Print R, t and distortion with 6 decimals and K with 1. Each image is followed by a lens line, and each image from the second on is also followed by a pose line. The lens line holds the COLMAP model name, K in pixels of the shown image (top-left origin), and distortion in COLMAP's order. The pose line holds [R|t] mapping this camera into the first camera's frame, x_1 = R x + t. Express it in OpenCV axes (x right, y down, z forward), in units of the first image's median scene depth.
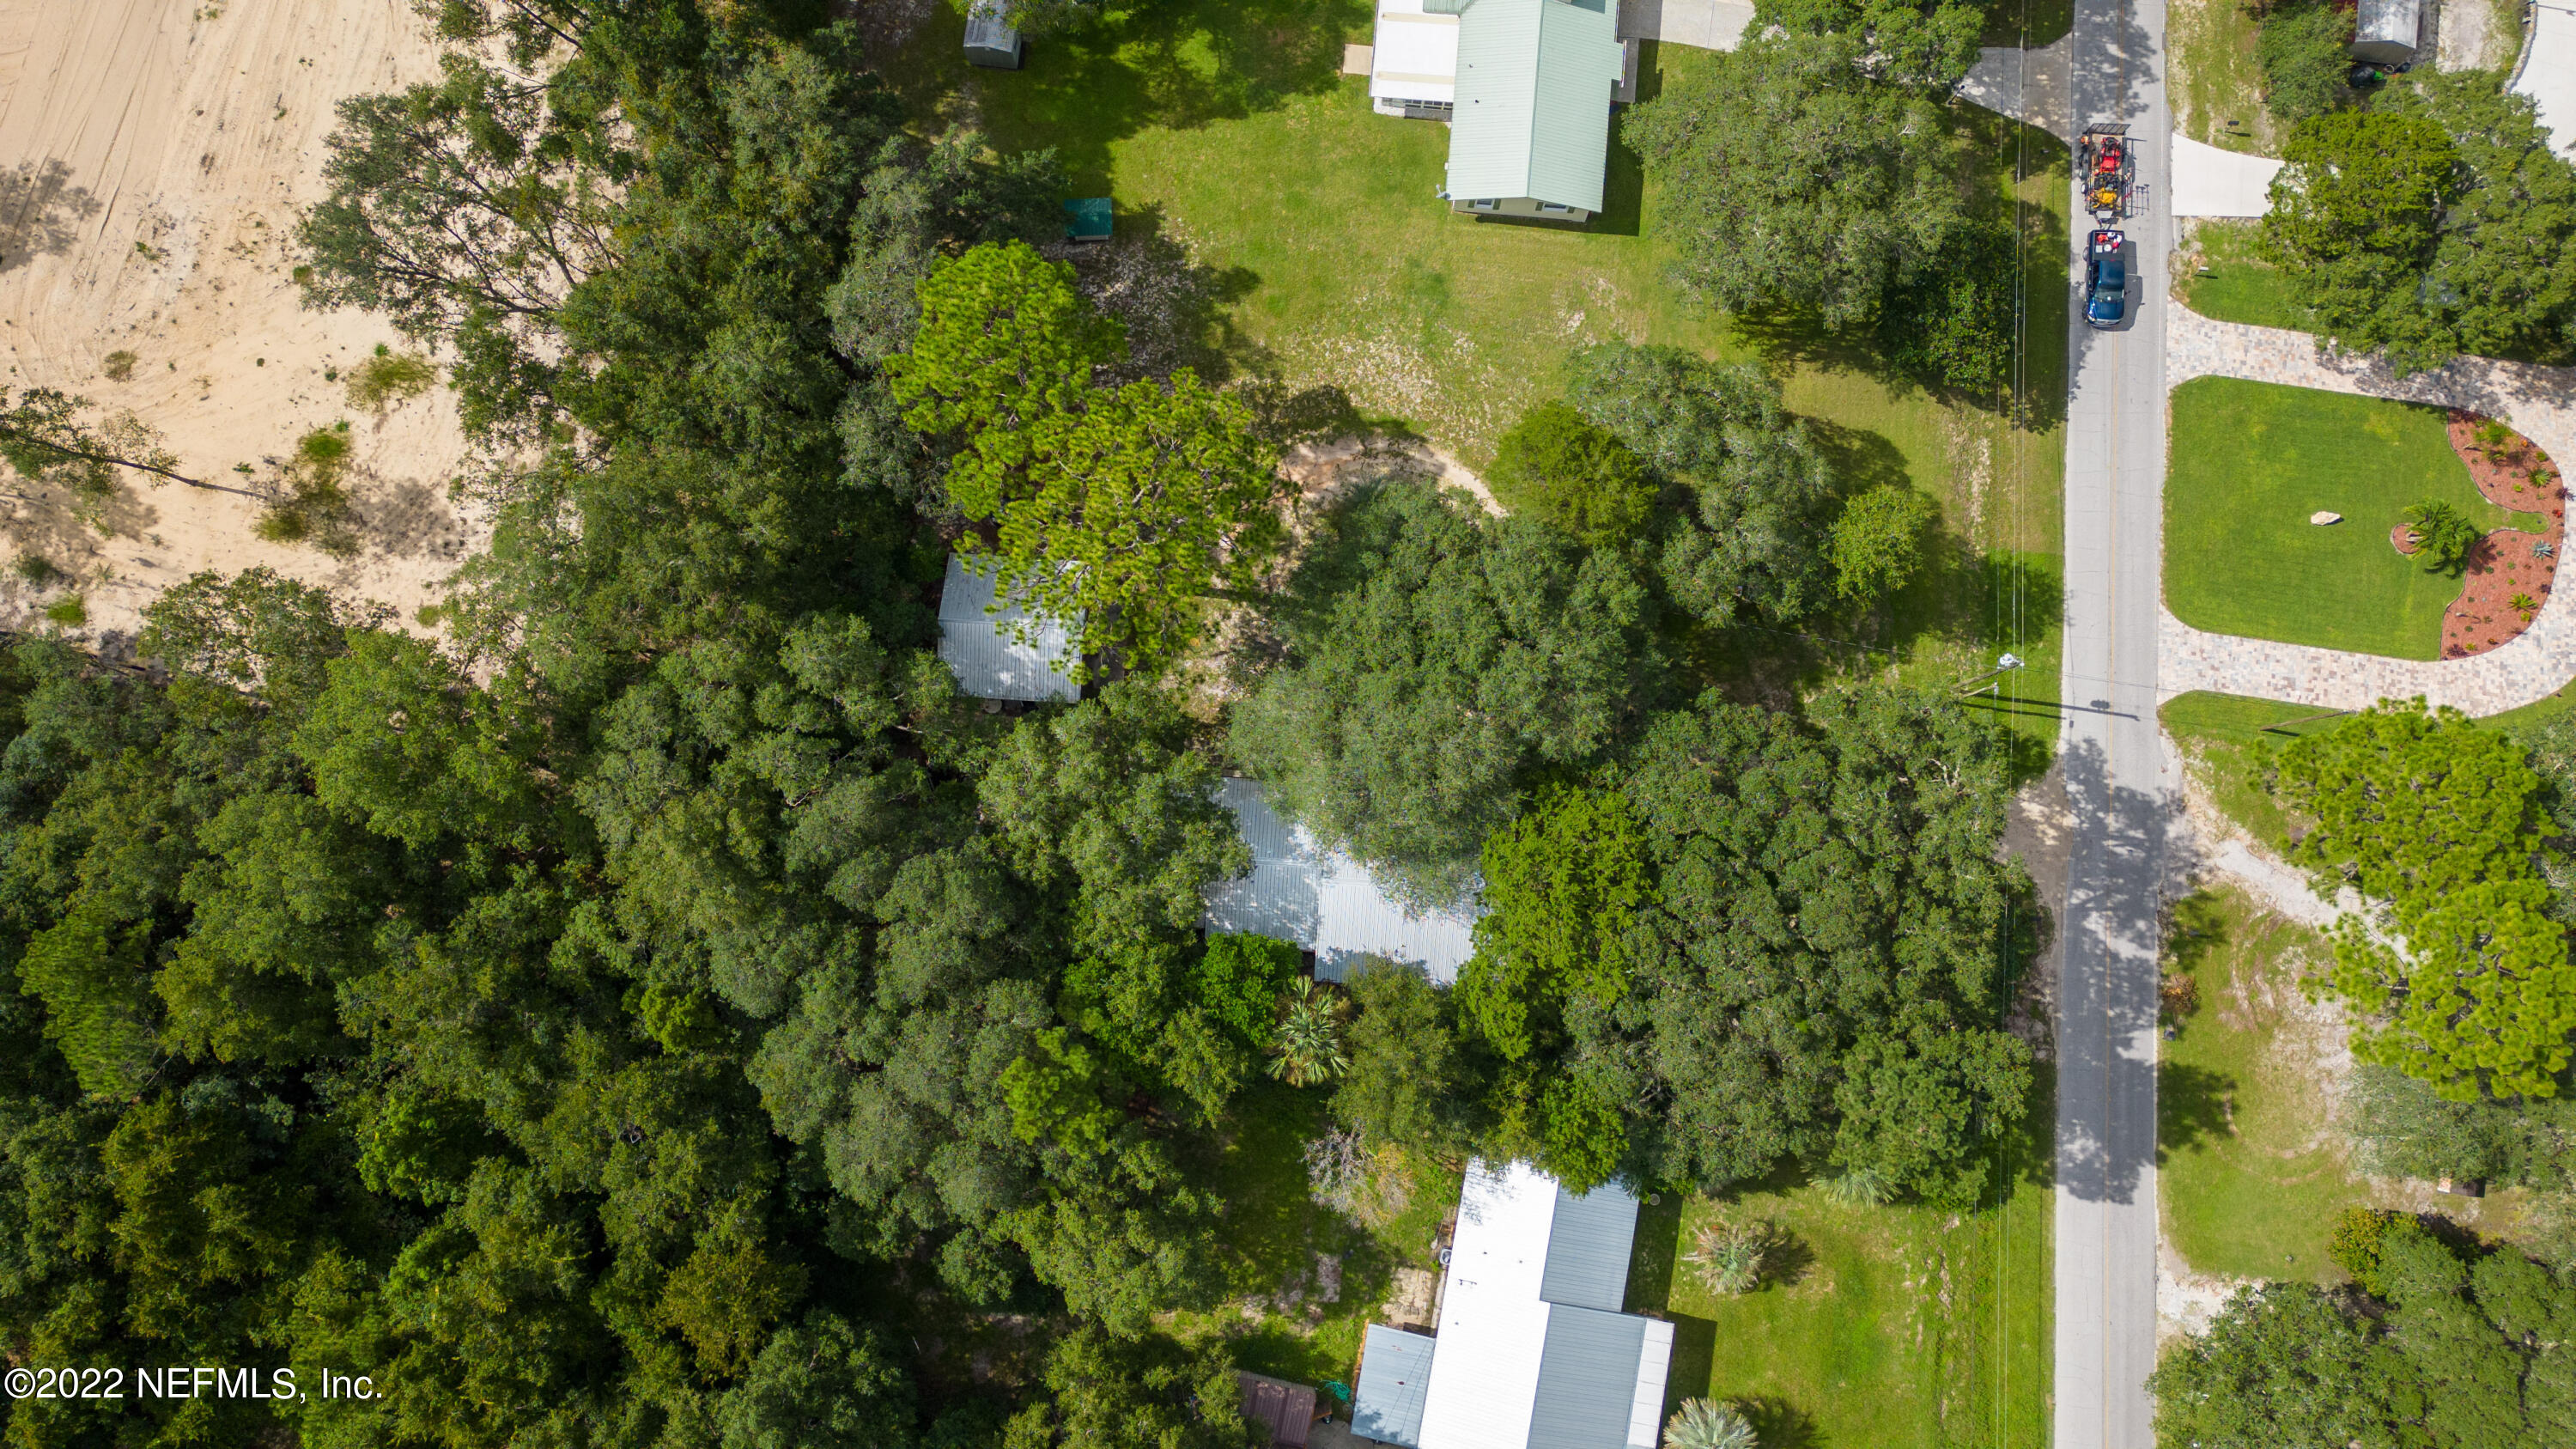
lens RADIAL K [[1800.7, 0, 1290.7], [0, 1800.7, 722.7], [0, 0, 1]] dist [0.073938, -0.071787]
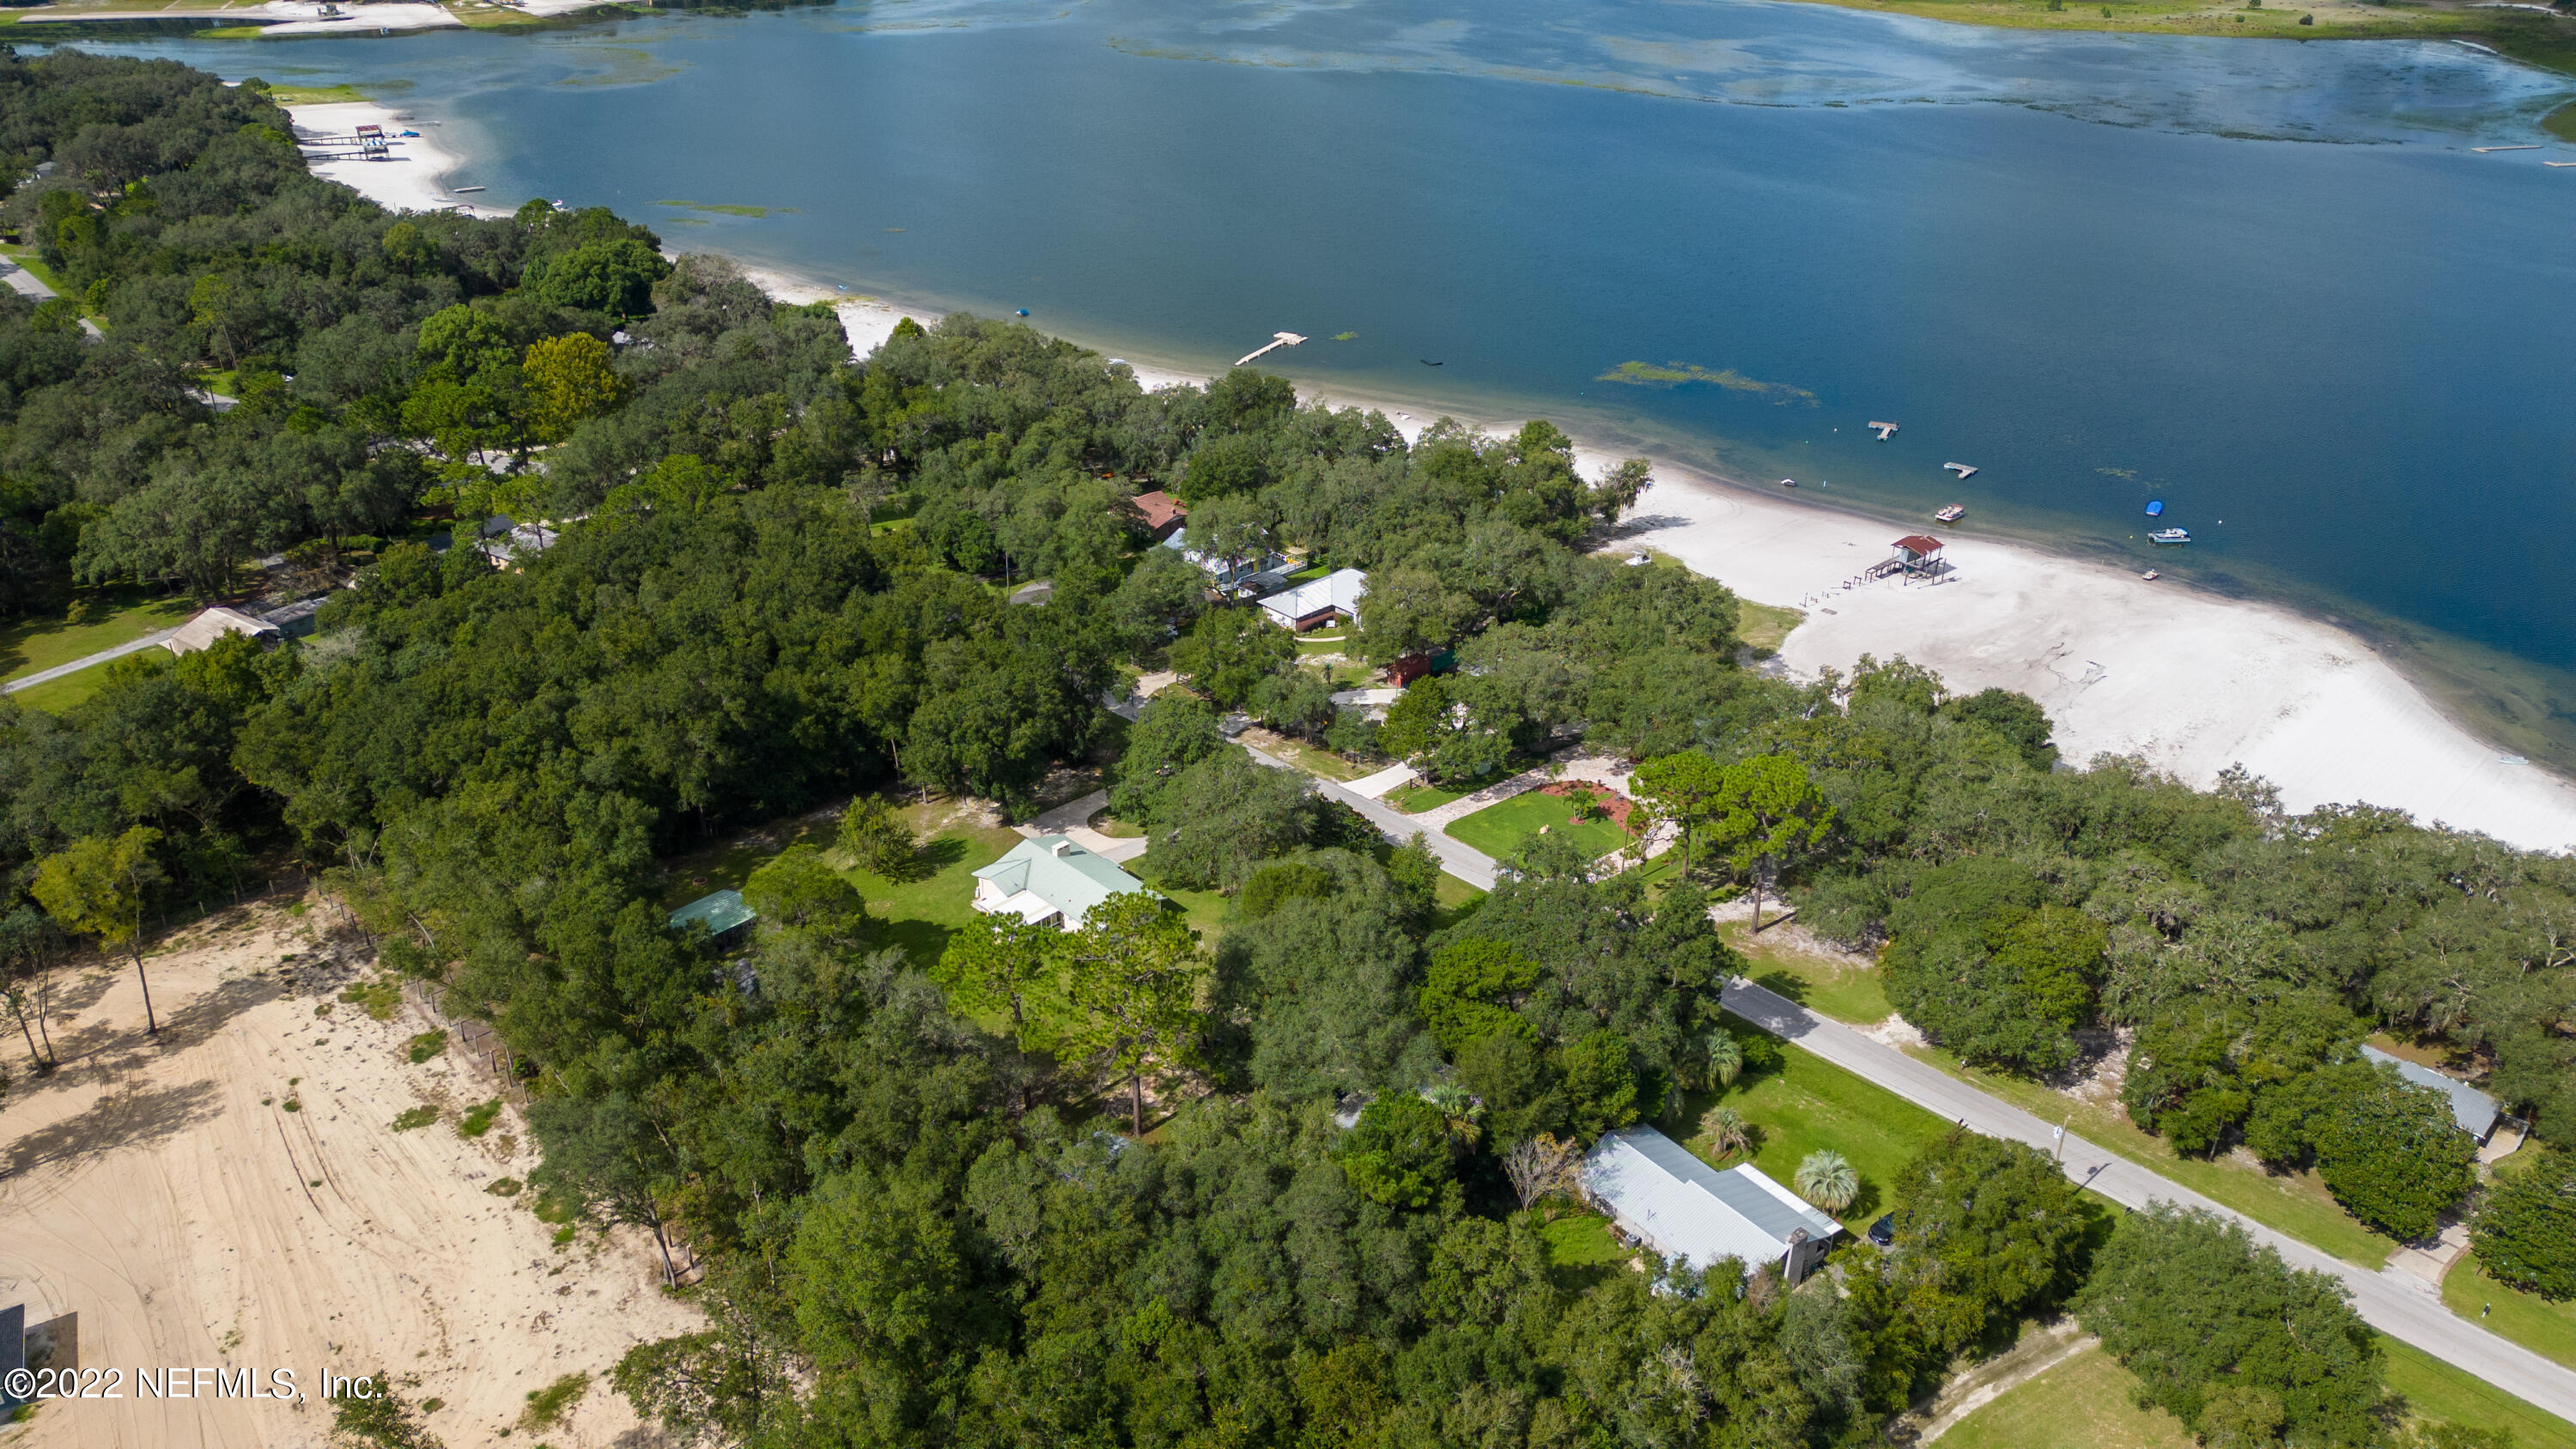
lens RADIAL K [[1800.7, 0, 1290.7], [0, 1800.7, 722.7], [0, 0, 1]] dist [0.073938, -0.071787]
pose [[0.649959, -0.341375, 0.678982, -0.908532], [0.752800, 0.411634, -0.513662, 0.653738], [-0.104141, 0.844998, 0.524532, -0.054489]]
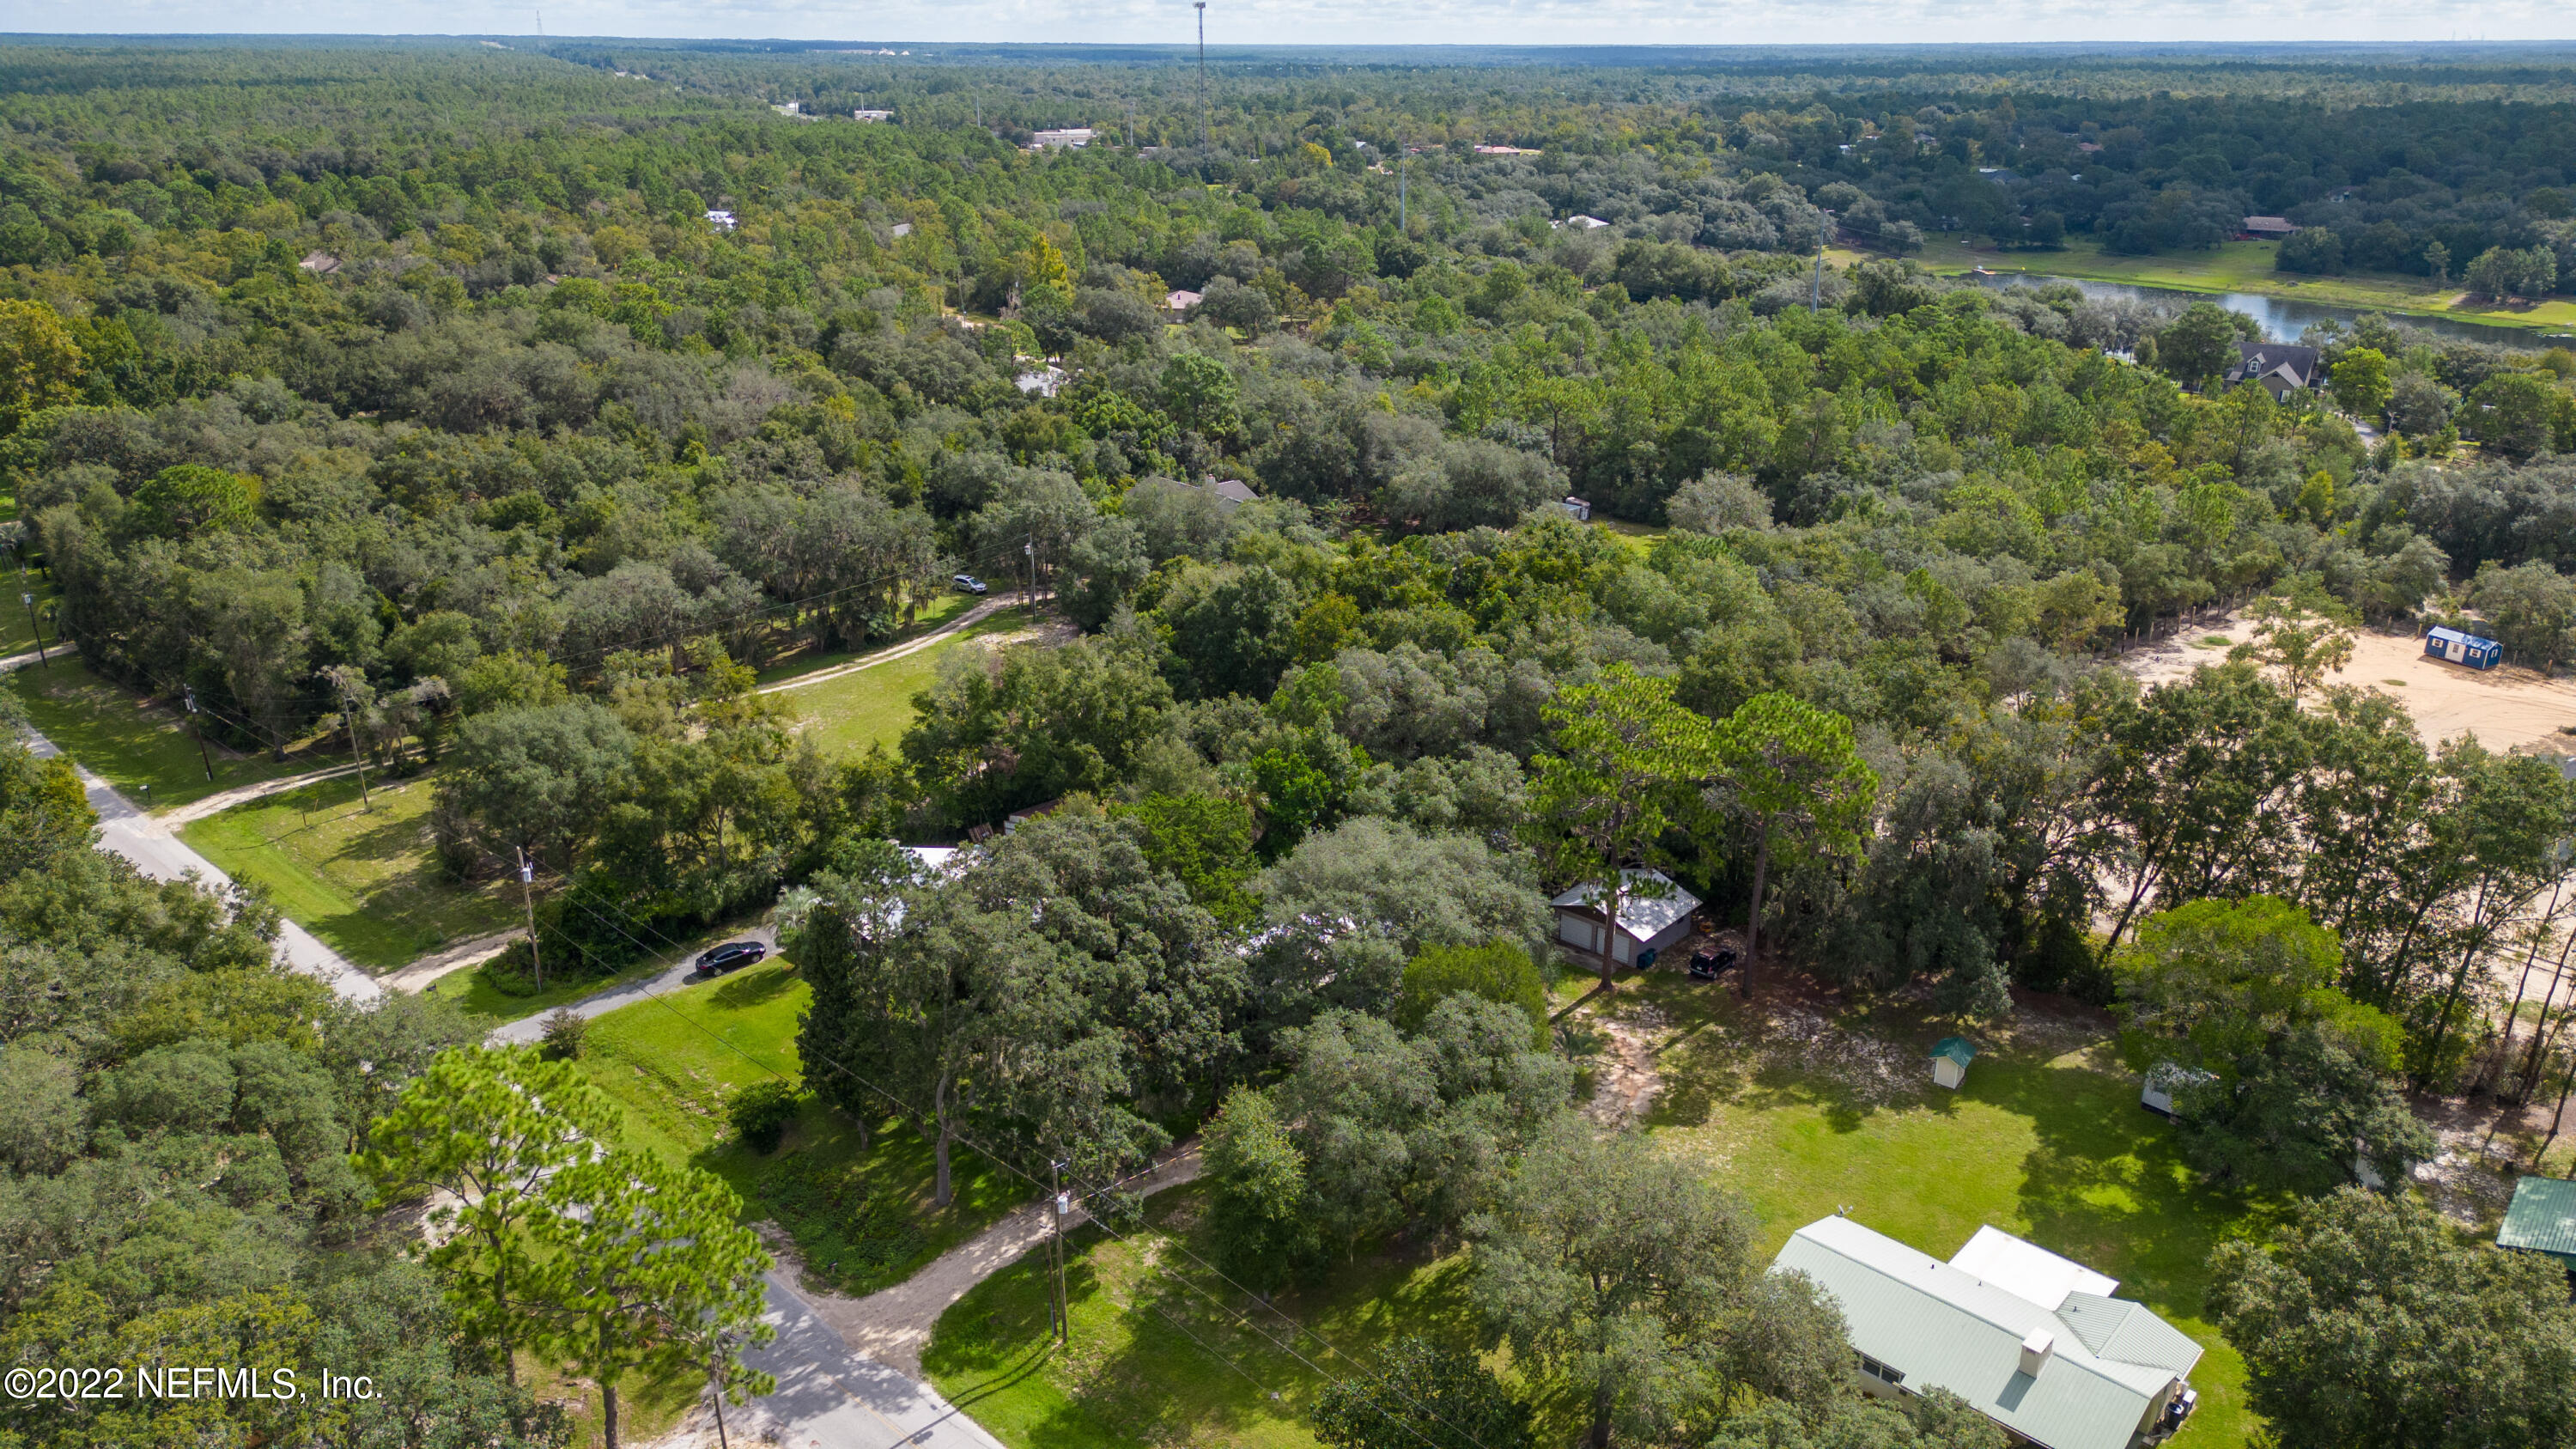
lens RADIAL K [[1800.7, 0, 1290.7], [0, 1800.7, 722.7], [0, 0, 1]] dist [0.073938, -0.071787]
pose [[-0.610160, 0.284059, -0.739604, 0.908196], [-0.785837, -0.098189, 0.610590, -0.643176], [0.100823, 0.953766, 0.283135, 0.508022]]
